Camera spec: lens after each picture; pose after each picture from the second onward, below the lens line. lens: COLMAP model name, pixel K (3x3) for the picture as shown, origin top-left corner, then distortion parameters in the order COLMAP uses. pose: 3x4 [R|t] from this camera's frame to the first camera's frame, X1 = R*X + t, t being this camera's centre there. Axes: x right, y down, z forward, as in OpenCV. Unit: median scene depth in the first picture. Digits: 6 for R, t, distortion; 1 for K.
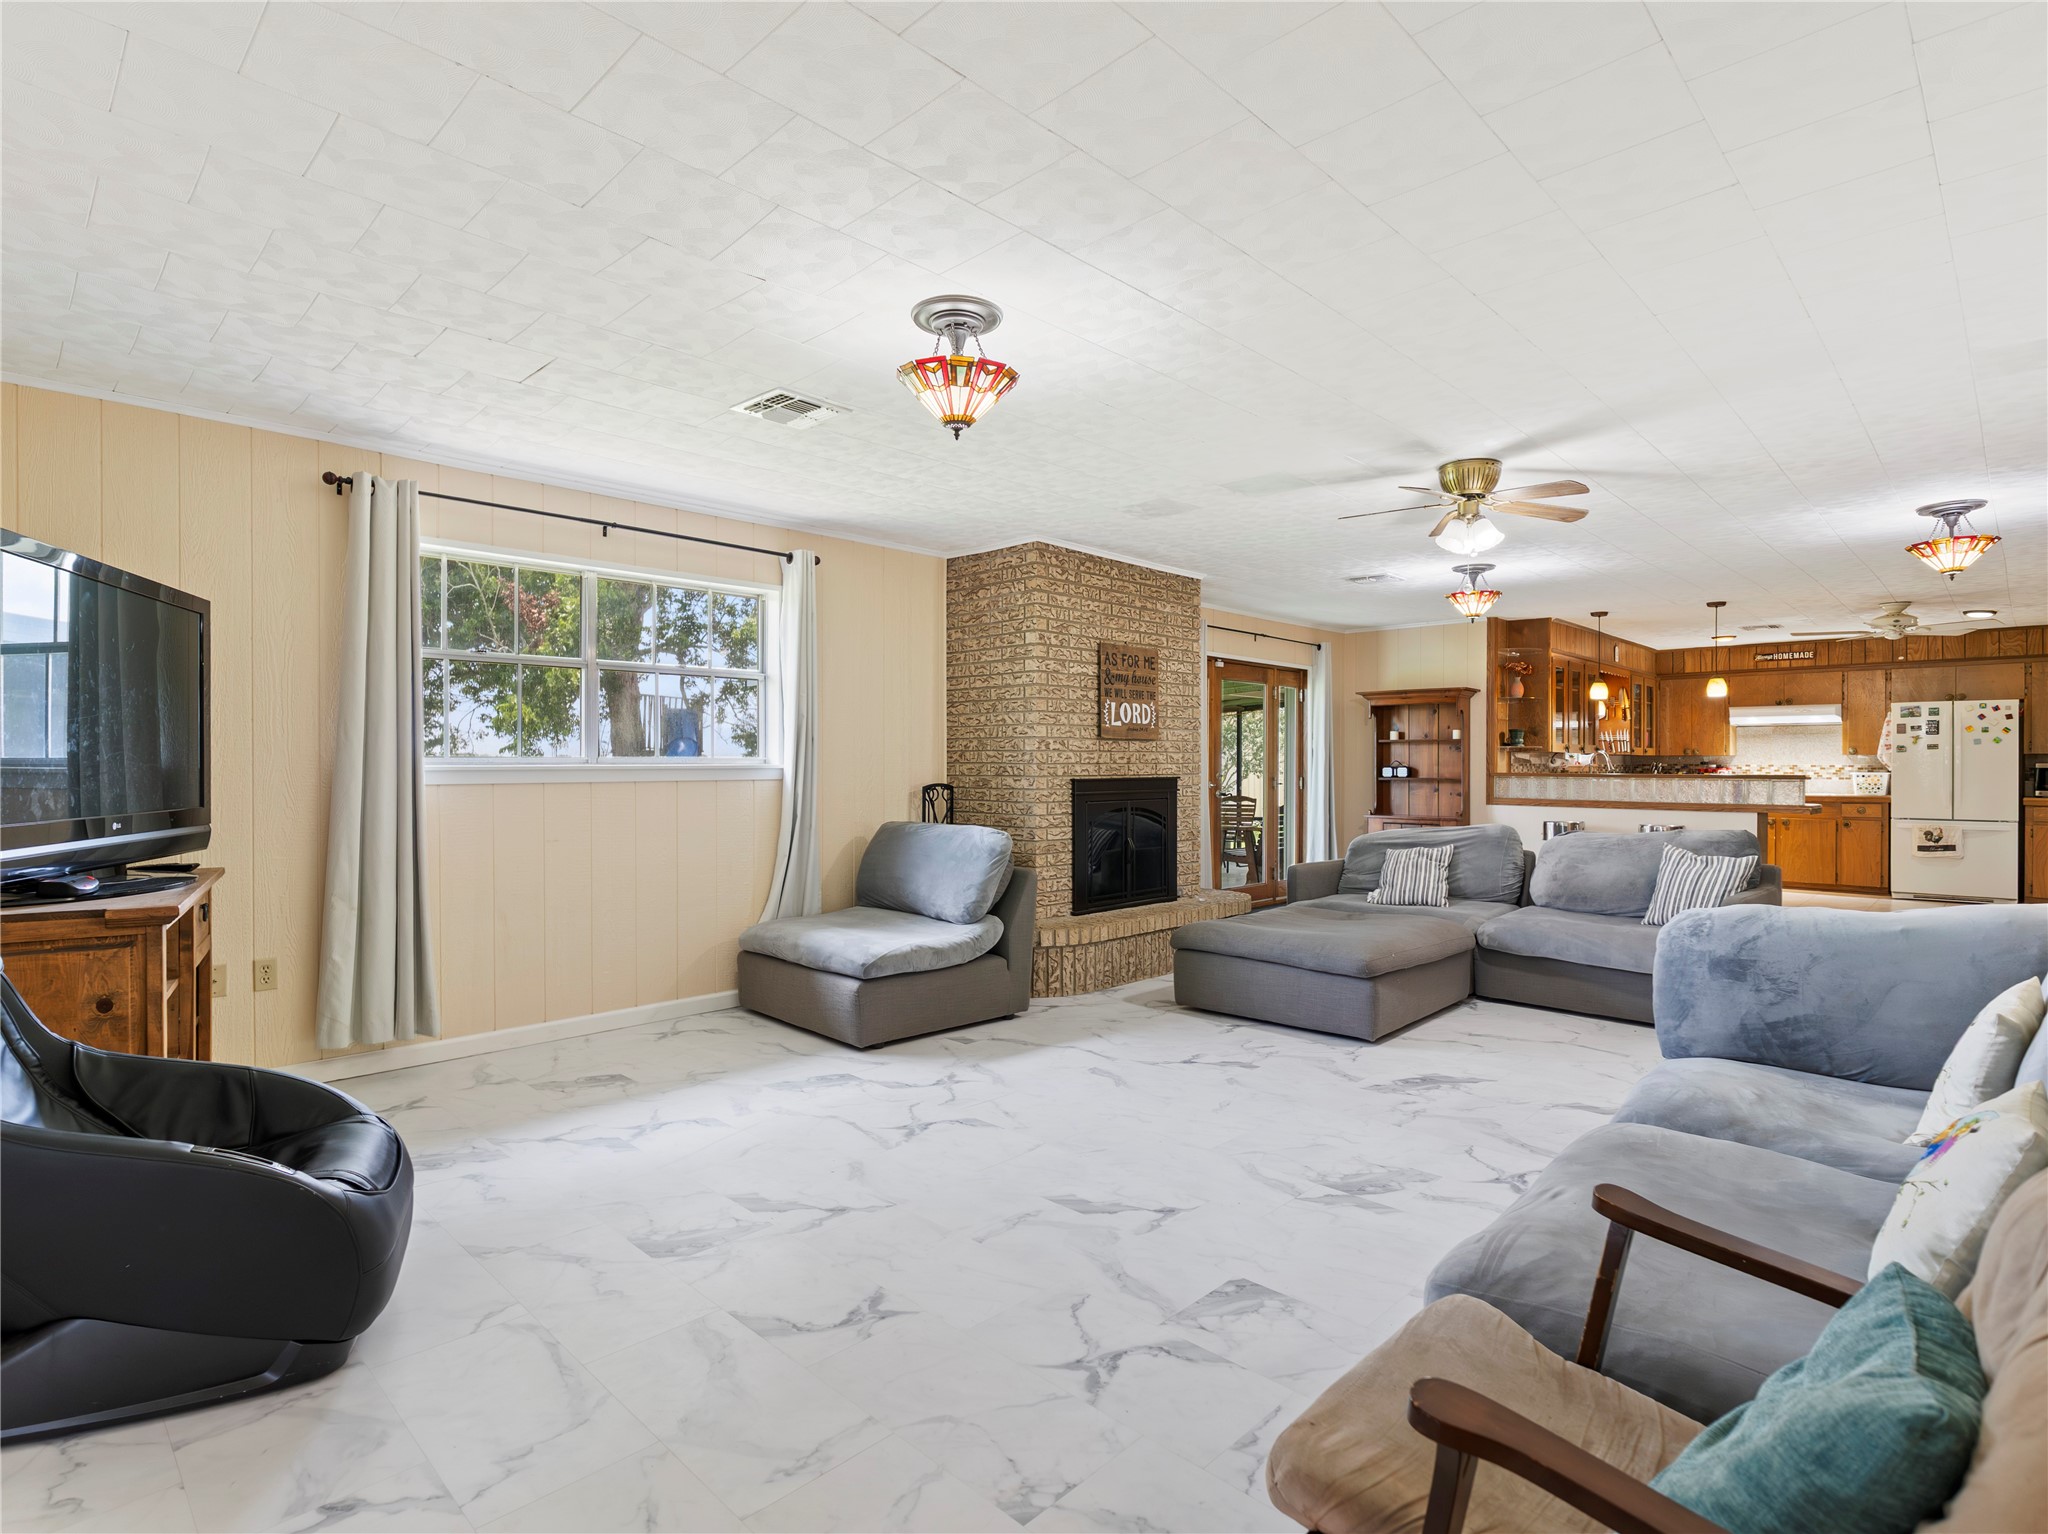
lens RADIAL K [[1052.2, 0, 1020.2], [0, 1052.2, 762.4], [0, 0, 1]] dist [-0.007241, 0.000607]
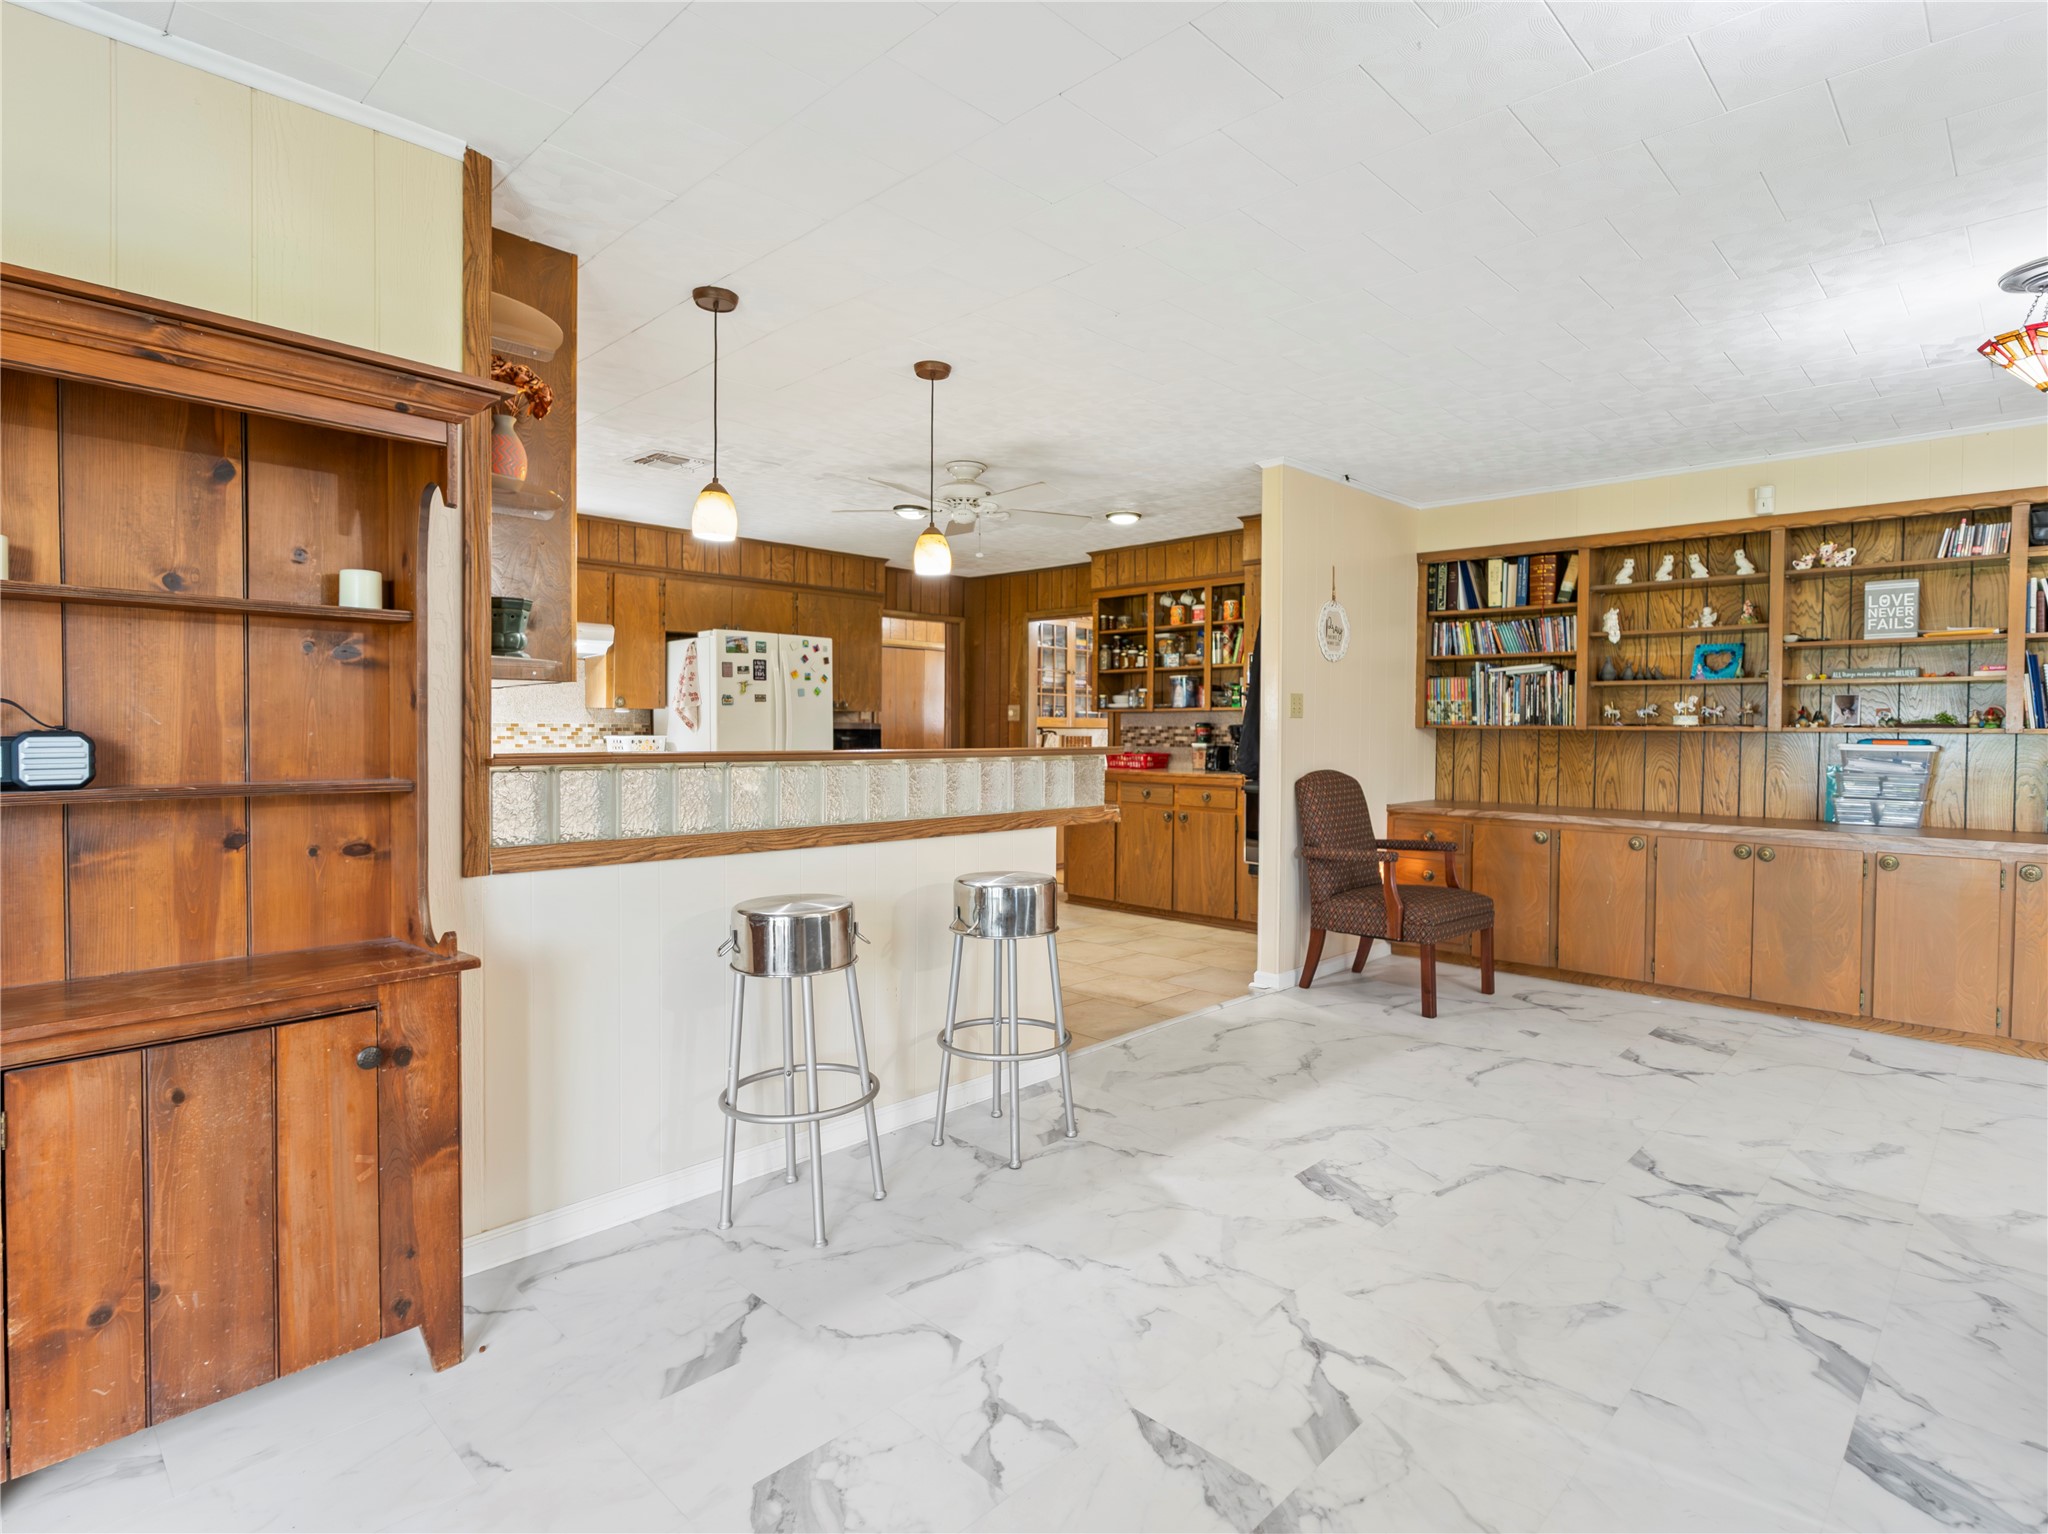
lens RADIAL K [[1052.2, 0, 1039.4], [0, 1052.2, 756.5], [0, 0, 1]] dist [-0.007241, 0.000607]
pose [[-0.006450, -0.030927, 0.999501, 0.206684], [-0.007875, 0.999492, 0.030876, 0.000769], [-0.999948, -0.007672, -0.006690, 0.956117]]
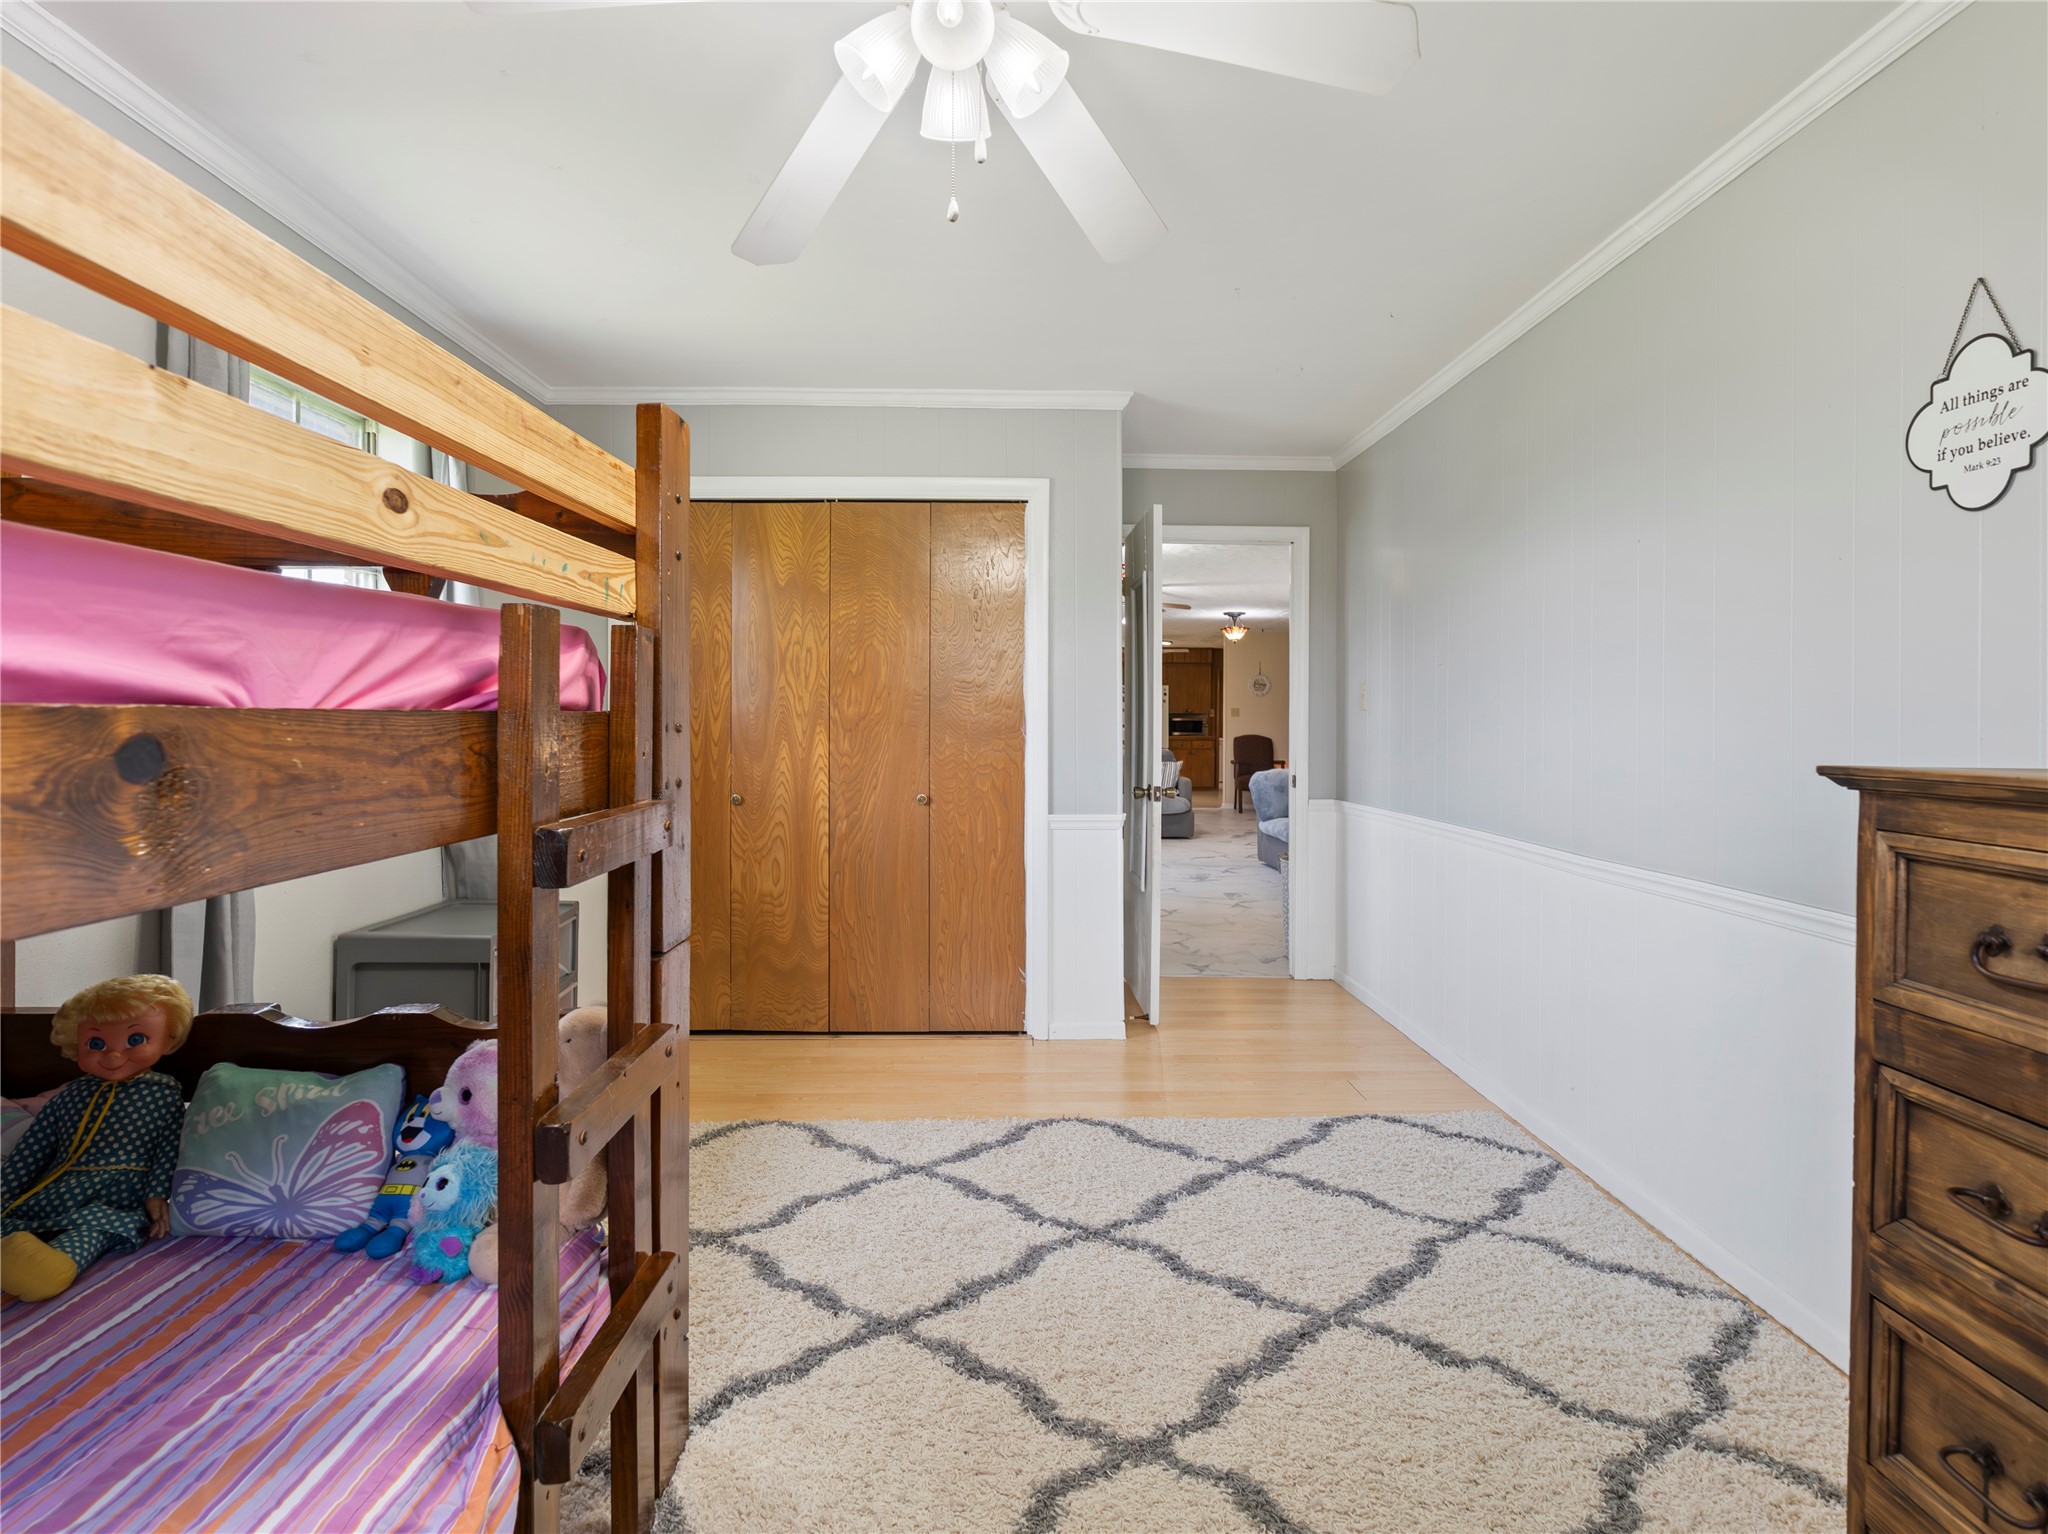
lens RADIAL K [[1052.2, 0, 1032.3], [0, 1052.2, 752.5], [0, 0, 1]] dist [-0.007241, 0.000607]
pose [[0.695729, -0.027093, 0.717794, -0.727635], [0.002455, 0.999372, 0.035342, -0.006759], [-0.718301, -0.022826, 0.695358, -0.218012]]
